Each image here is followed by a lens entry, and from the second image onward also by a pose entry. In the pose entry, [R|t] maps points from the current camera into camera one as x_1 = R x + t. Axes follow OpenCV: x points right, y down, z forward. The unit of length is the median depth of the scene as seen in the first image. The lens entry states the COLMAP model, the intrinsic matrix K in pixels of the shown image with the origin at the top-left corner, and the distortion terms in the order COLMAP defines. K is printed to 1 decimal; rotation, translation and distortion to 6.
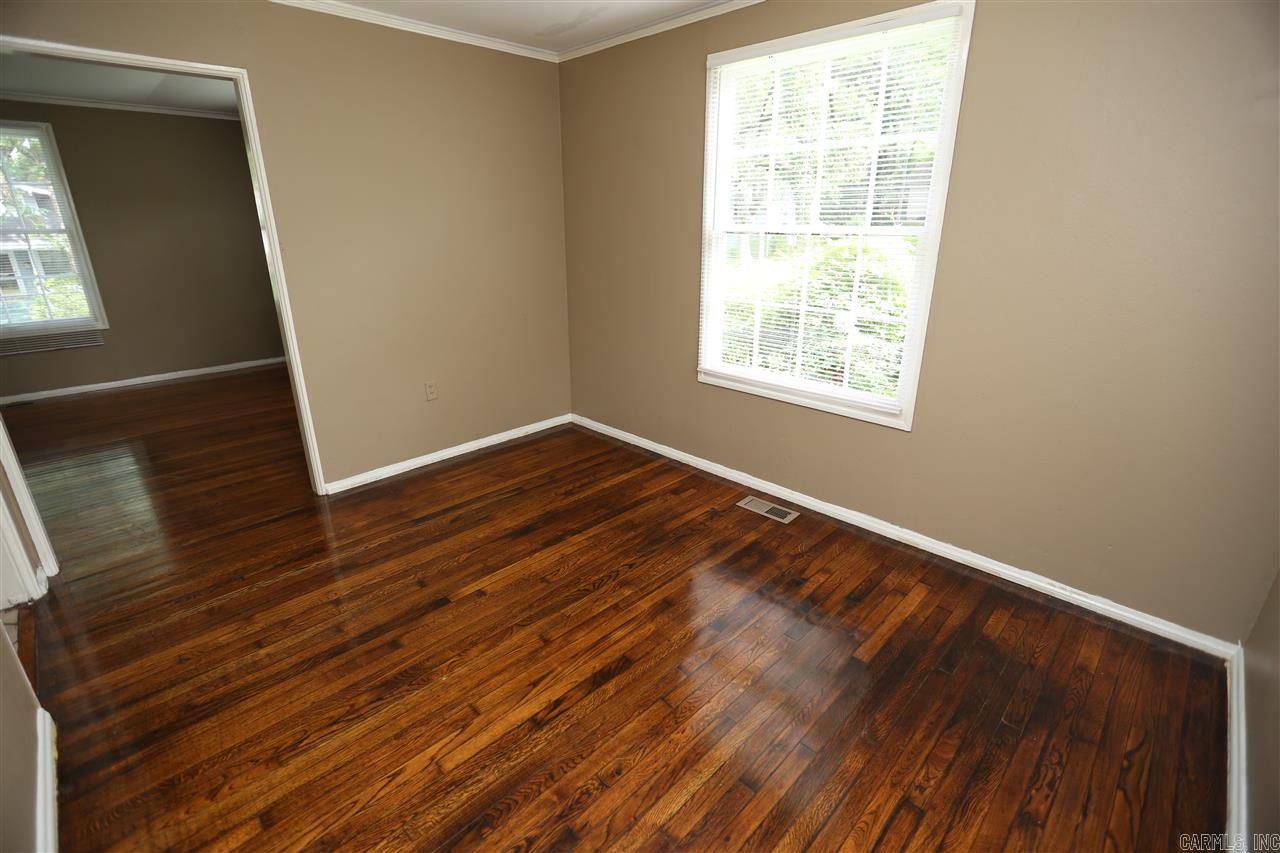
lens RADIAL K [[582.4, 0, 637.6], [0, 582.4, 426.4], [0, 0, 1]] dist [-0.058198, 0.021789]
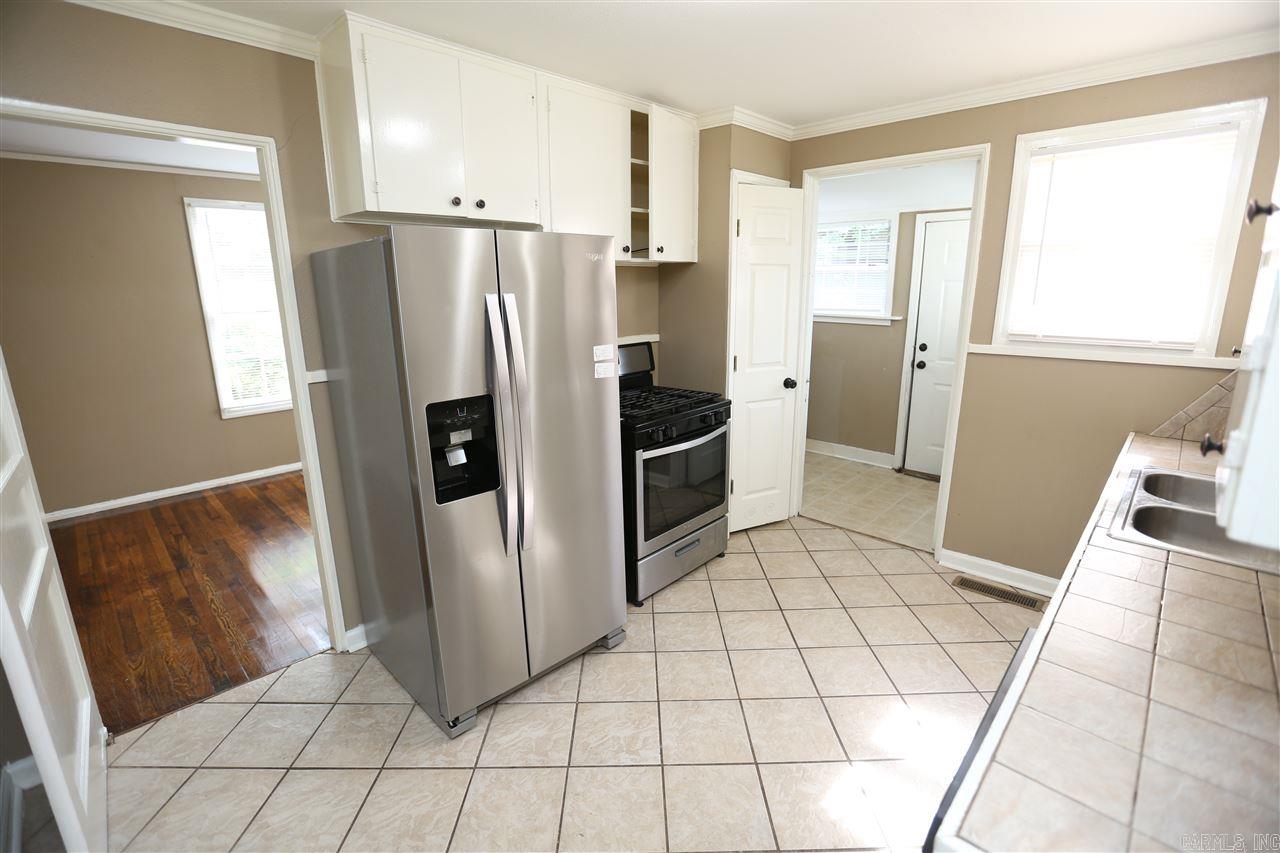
lens RADIAL K [[581.6, 0, 639.0], [0, 581.6, 424.5], [0, 0, 1]] dist [-0.054691, 0.018462]
pose [[-0.012153, -0.236790, 0.971485, -1.823146], [0.343674, 0.911380, 0.226440, -0.046801], [-0.939010, 0.336626, 0.070303, -0.028573]]
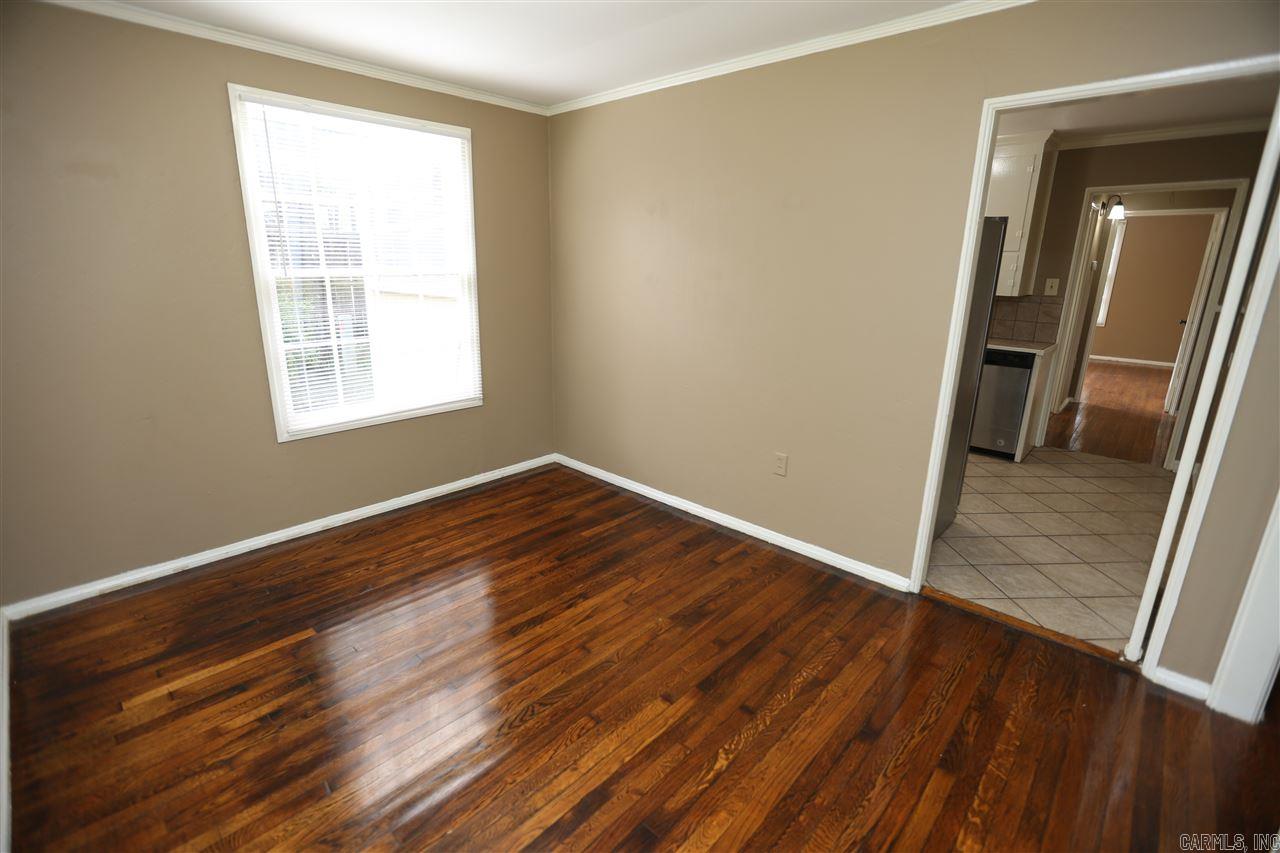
lens RADIAL K [[581.6, 0, 639.0], [0, 581.6, 424.5], [0, 0, 1]] dist [-0.054691, 0.018462]
pose [[-0.999432, -0.007242, -0.032900, -0.207401], [-0.024852, 0.817804, 0.574960, -0.551905], [0.022742, 0.575451, -0.817520, 1.524343]]
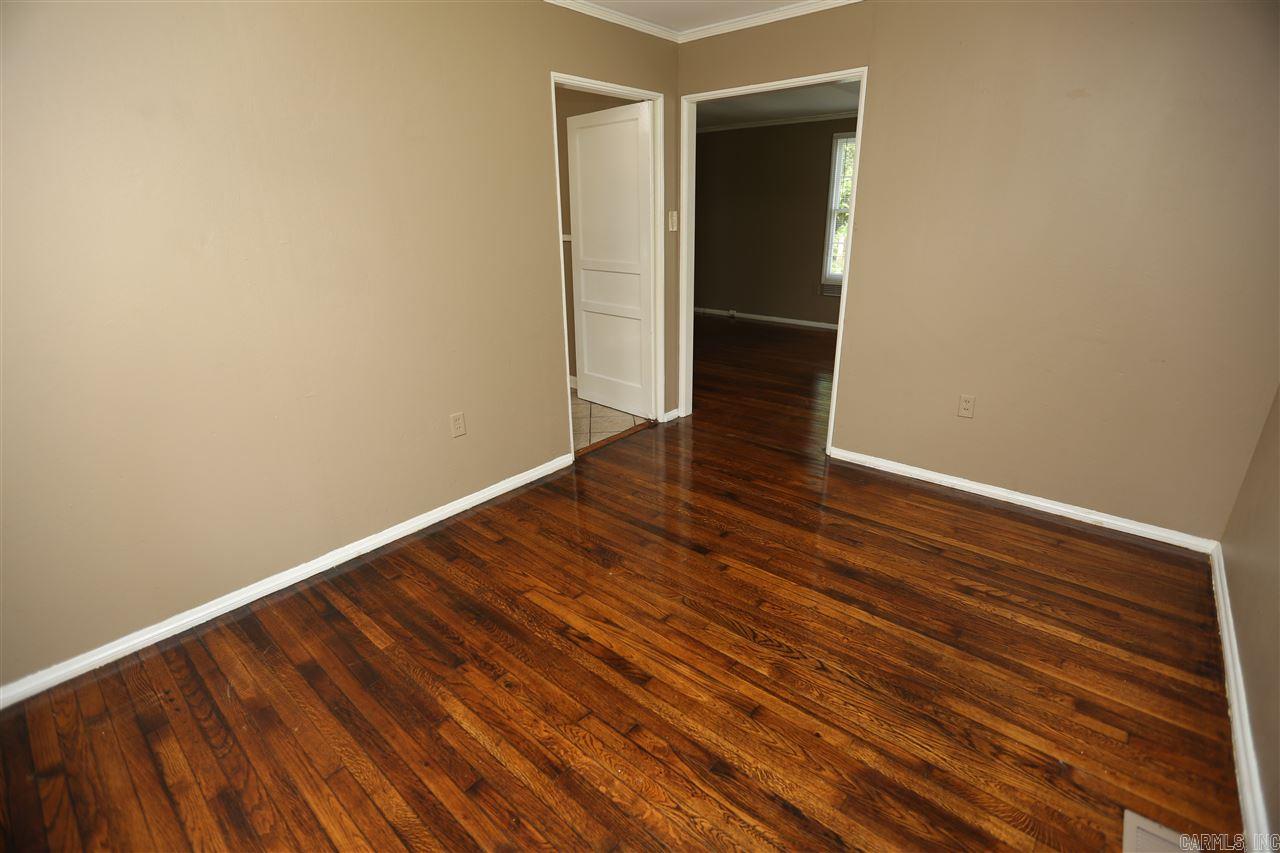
lens RADIAL K [[582.4, 0, 637.6], [0, 582.4, 426.4], [0, 0, 1]] dist [-0.058198, 0.021789]
pose [[0.069230, 0.344744, -0.936140, 0.628594], [-0.318815, 0.896827, 0.306689, -0.216149], [0.945285, 0.277223, 0.171996, 0.634116]]
